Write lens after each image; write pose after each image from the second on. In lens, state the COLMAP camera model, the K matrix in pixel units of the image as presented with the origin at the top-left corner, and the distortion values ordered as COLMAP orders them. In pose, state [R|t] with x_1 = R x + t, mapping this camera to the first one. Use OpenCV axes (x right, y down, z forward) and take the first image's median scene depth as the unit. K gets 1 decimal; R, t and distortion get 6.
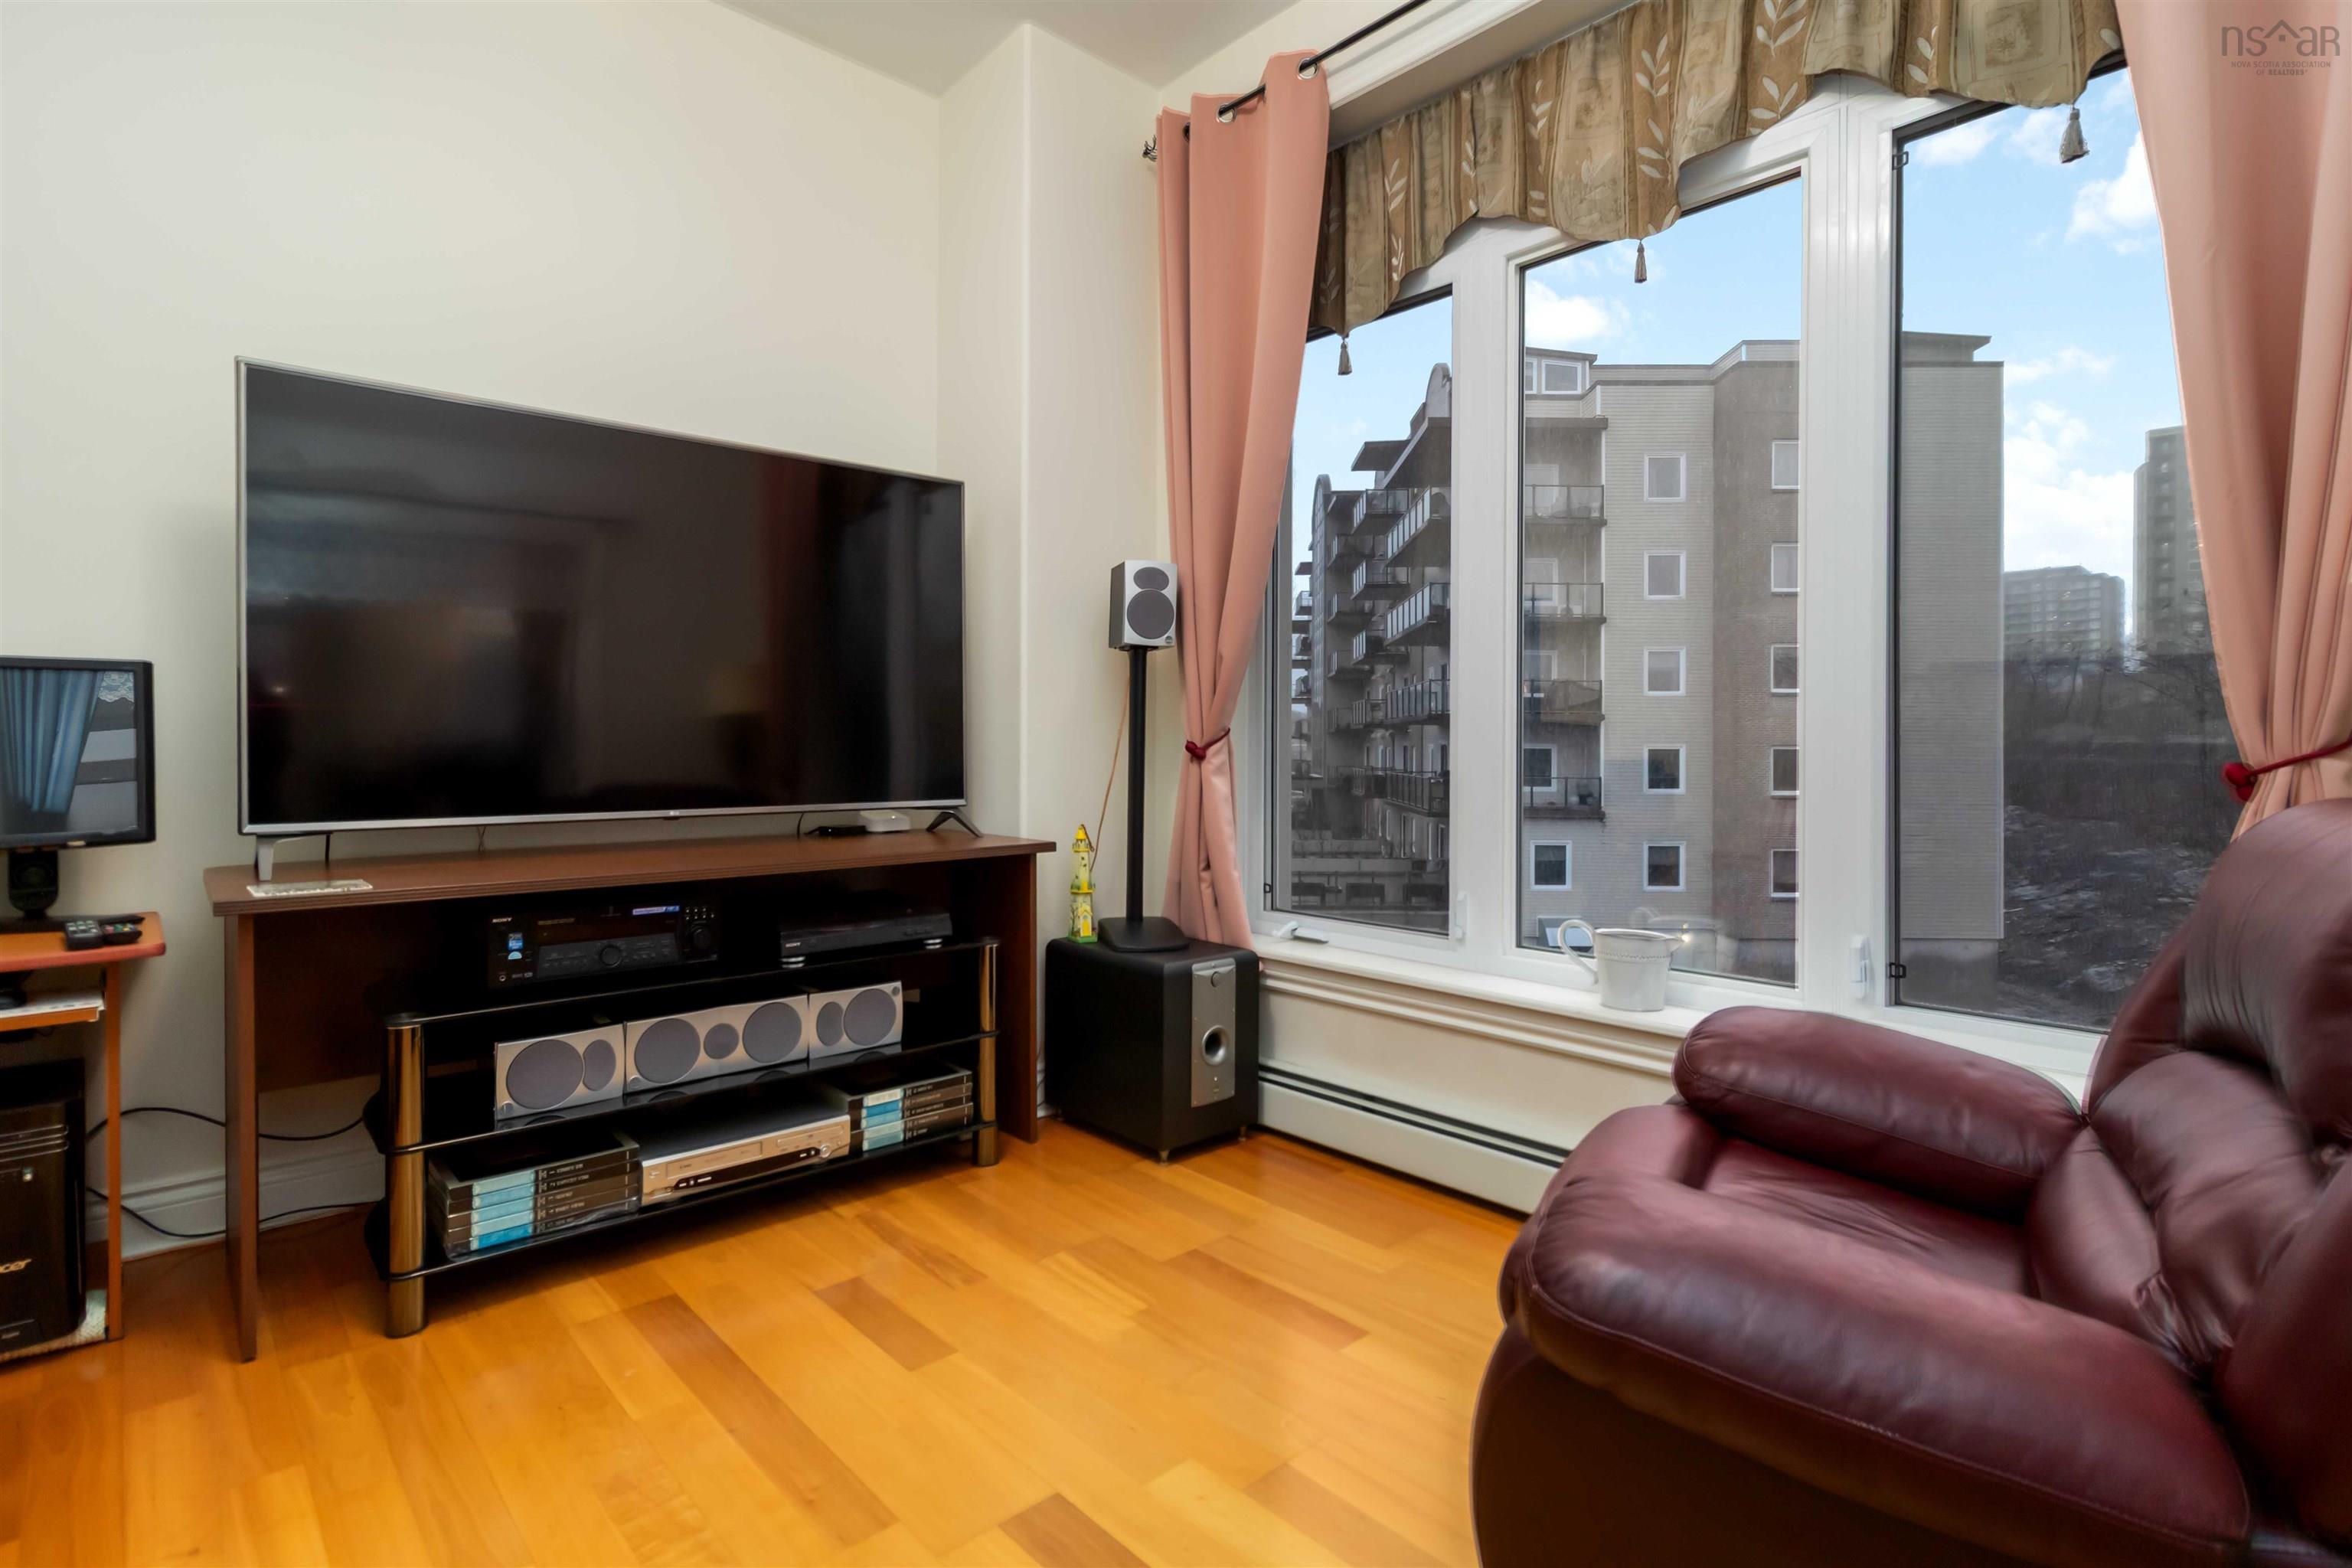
lens RADIAL K [[1120.0, 0, 1165.0], [0, 1120.0, 754.4], [0, 0, 1]] dist [-0.004384, 0.001604]
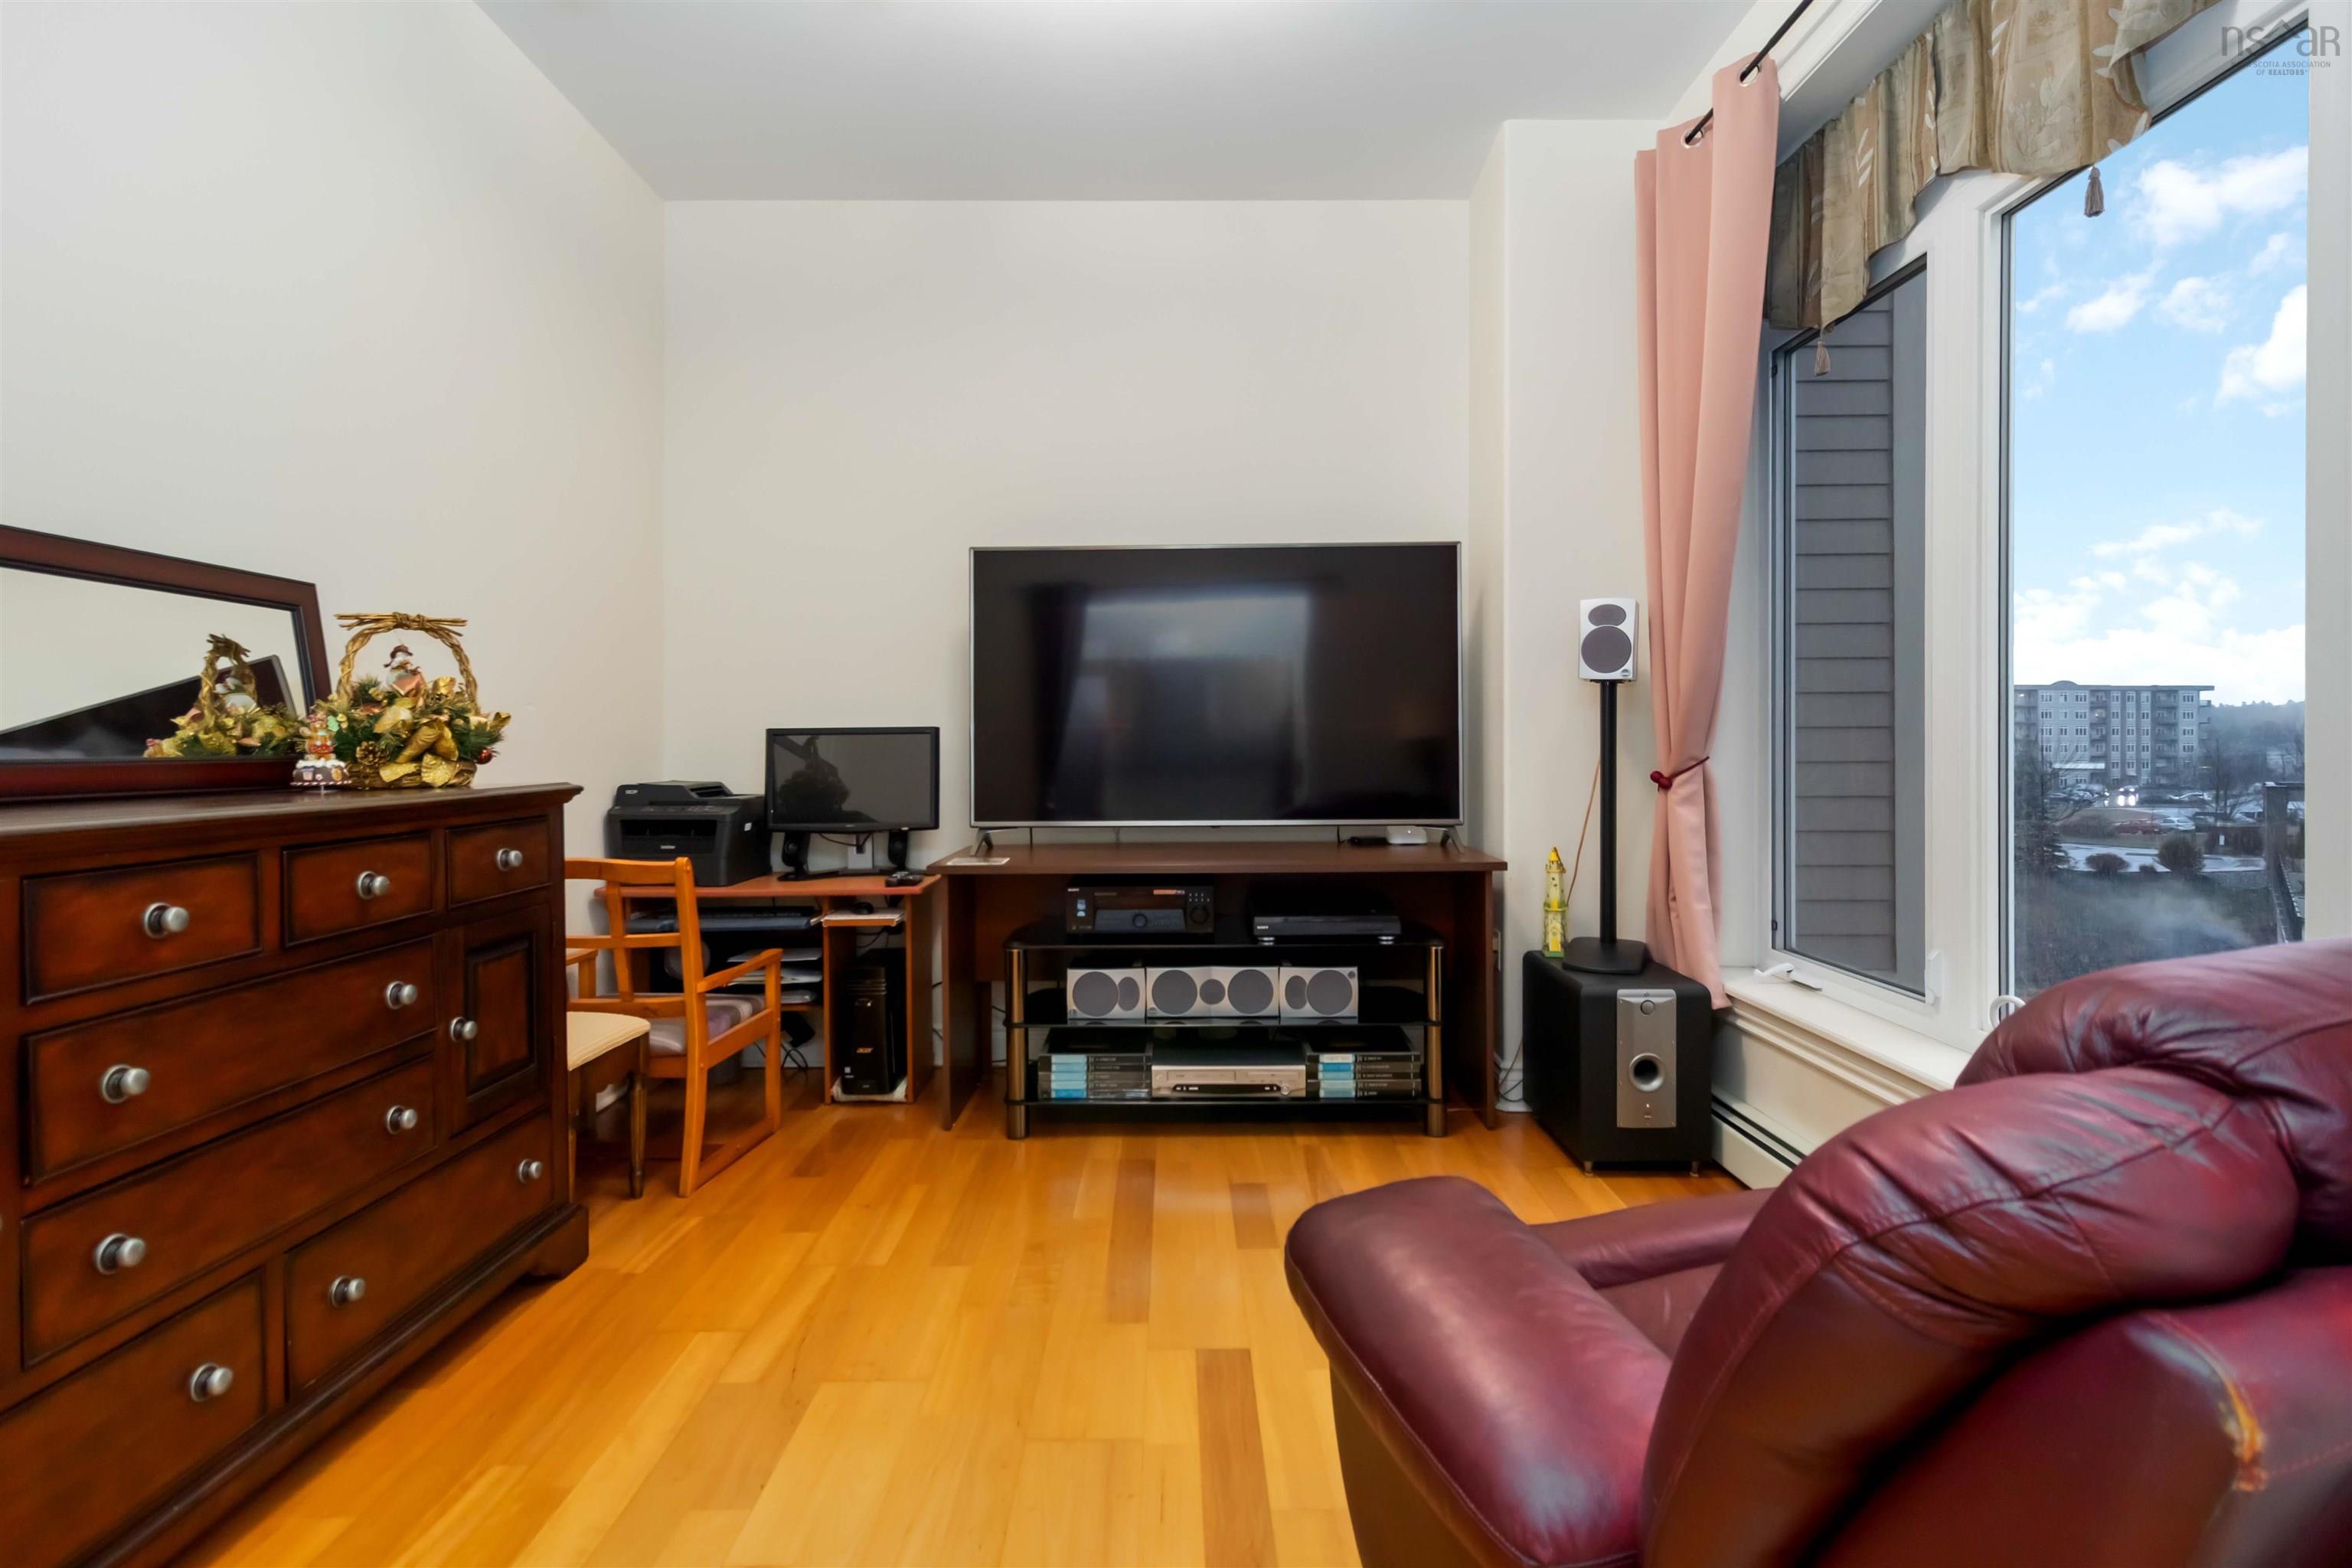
lens RADIAL K [[1120.0, 0, 1228.5], [0, 1120.0, 749.0], [0, 0, 1]] dist [-0.004384, 0.001604]
pose [[0.751439, -0.001677, -0.659801, 0.457171], [-0.000589, 0.999995, -0.003212, -0.032287], [0.659802, 0.002802, 0.751434, -0.016158]]
